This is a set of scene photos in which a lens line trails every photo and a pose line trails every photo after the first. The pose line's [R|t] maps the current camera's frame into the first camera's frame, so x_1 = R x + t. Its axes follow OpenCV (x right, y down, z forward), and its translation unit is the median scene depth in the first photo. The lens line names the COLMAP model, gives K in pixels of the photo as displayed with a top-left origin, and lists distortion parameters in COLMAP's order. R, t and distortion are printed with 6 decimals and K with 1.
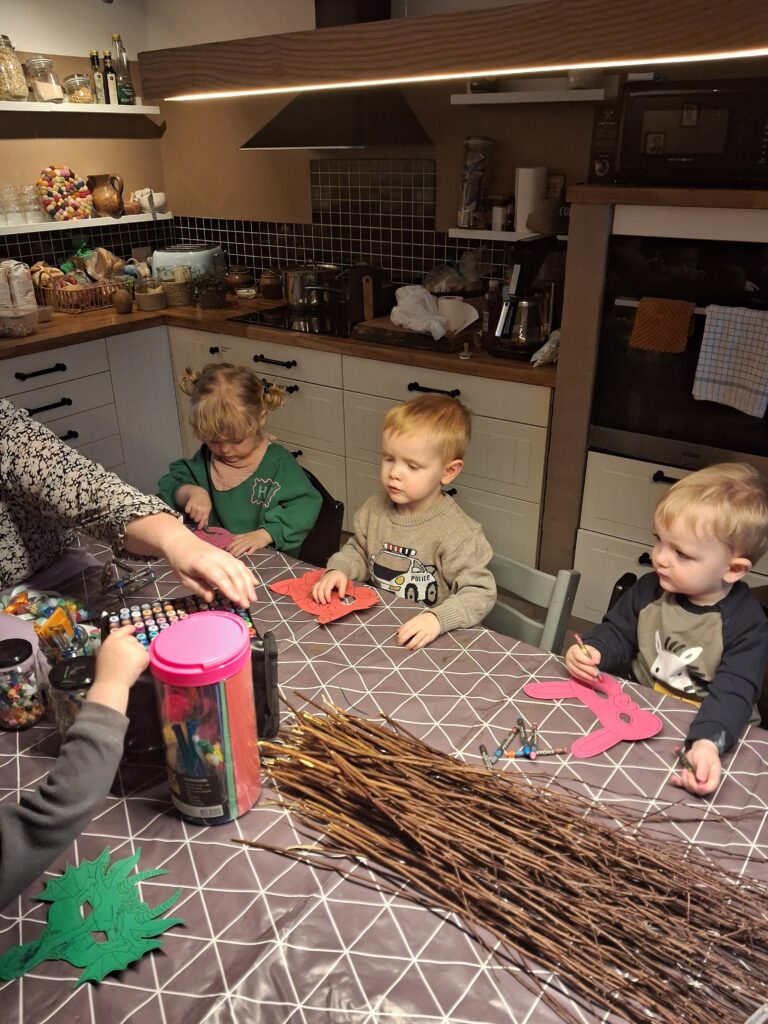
lens RADIAL K [[800.0, 0, 383.0], [0, 800.0, 515.6], [0, 0, 1]] dist [-0.001158, -0.008853]
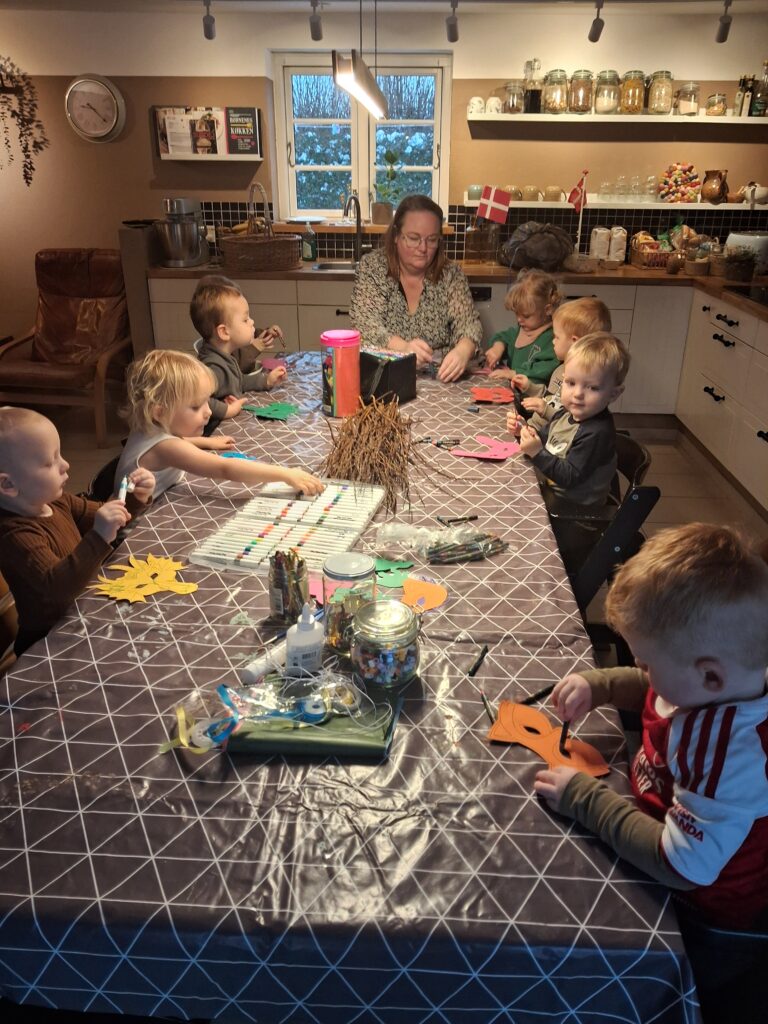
lens RADIAL K [[800.0, 0, 382.3], [0, 800.0, 513.0], [0, 0, 1]] dist [-0.001158, -0.008853]
pose [[0.587251, 0.352774, -0.728483, 0.481848], [-0.348622, 0.922501, 0.165694, 0.060488], [0.730479, 0.156661, 0.664724, -0.171860]]
